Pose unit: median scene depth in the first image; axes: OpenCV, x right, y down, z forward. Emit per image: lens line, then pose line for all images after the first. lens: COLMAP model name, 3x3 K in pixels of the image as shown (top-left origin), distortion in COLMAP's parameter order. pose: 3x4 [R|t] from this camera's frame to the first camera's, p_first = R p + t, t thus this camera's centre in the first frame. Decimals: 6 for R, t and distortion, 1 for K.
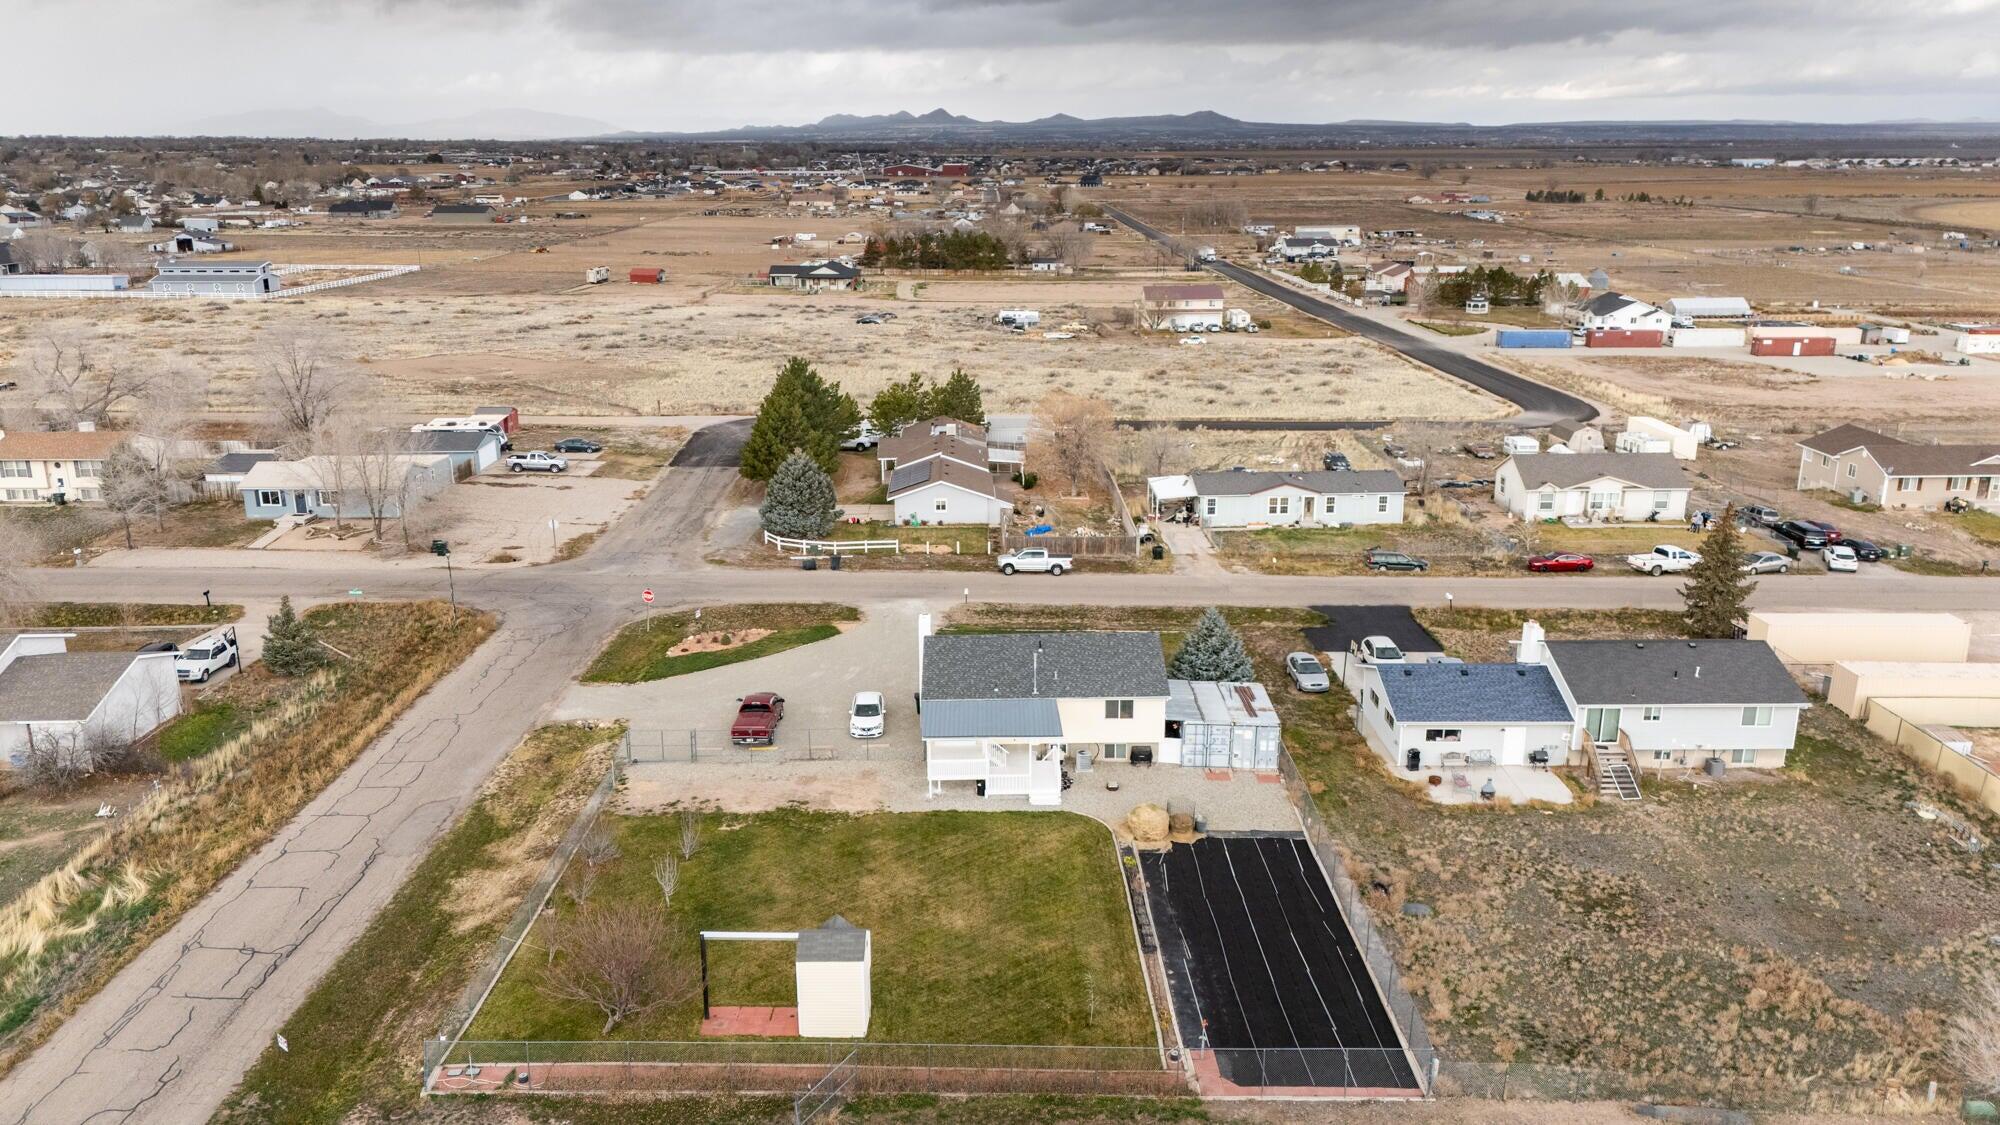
lens RADIAL K [[1467.3, 0, 1007.9], [0, 1467.3, 555.8], [0, 0, 1]] dist [0.090808, -0.087806]
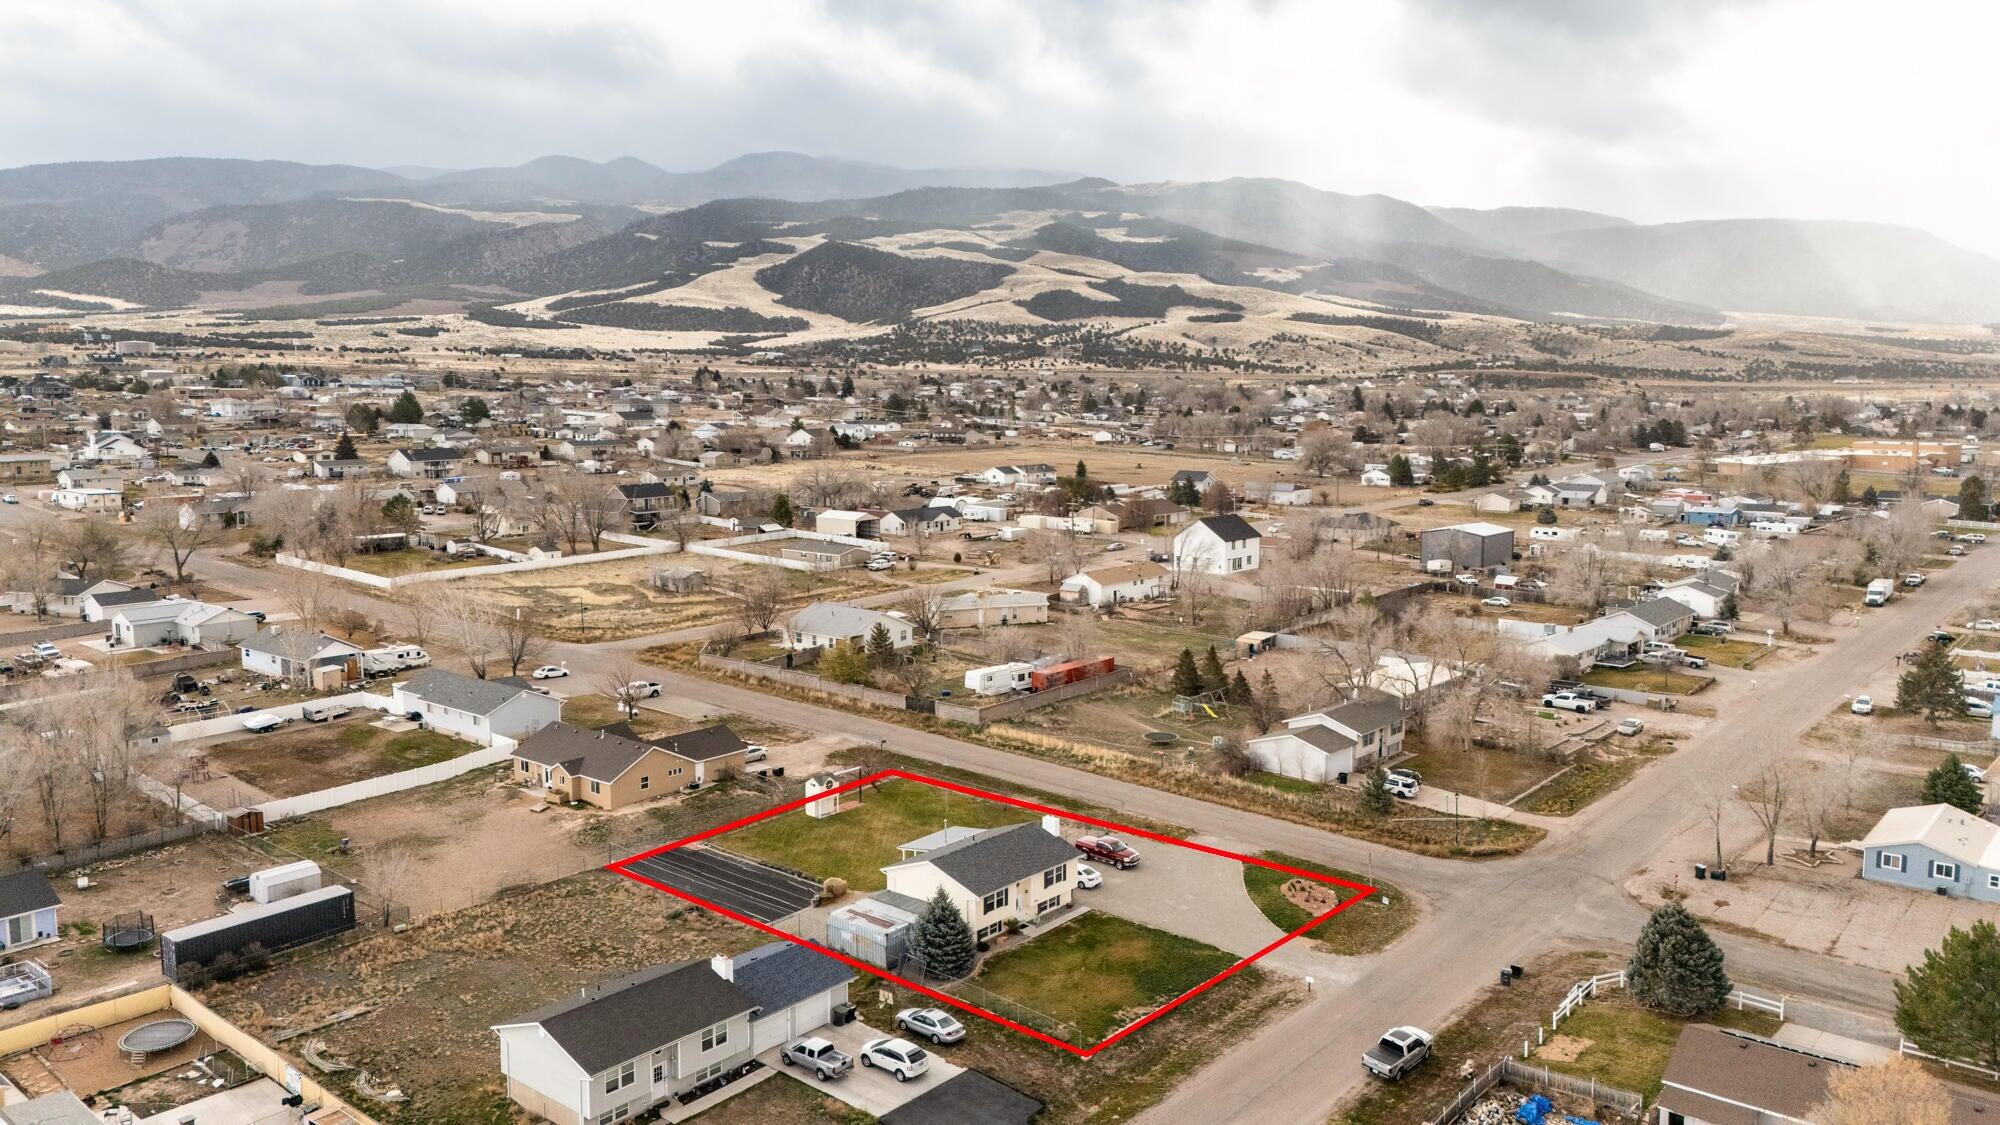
lens RADIAL K [[1467.3, 0, 1007.9], [0, 1467.3, 555.8], [0, 0, 1]] dist [0.090808, -0.087806]
pose [[-0.655394, 0.095422, -0.749235, 0.798139], [-0.203385, 0.933048, 0.296743, -0.480028], [0.727388, 0.346867, -0.592106, 1.335297]]
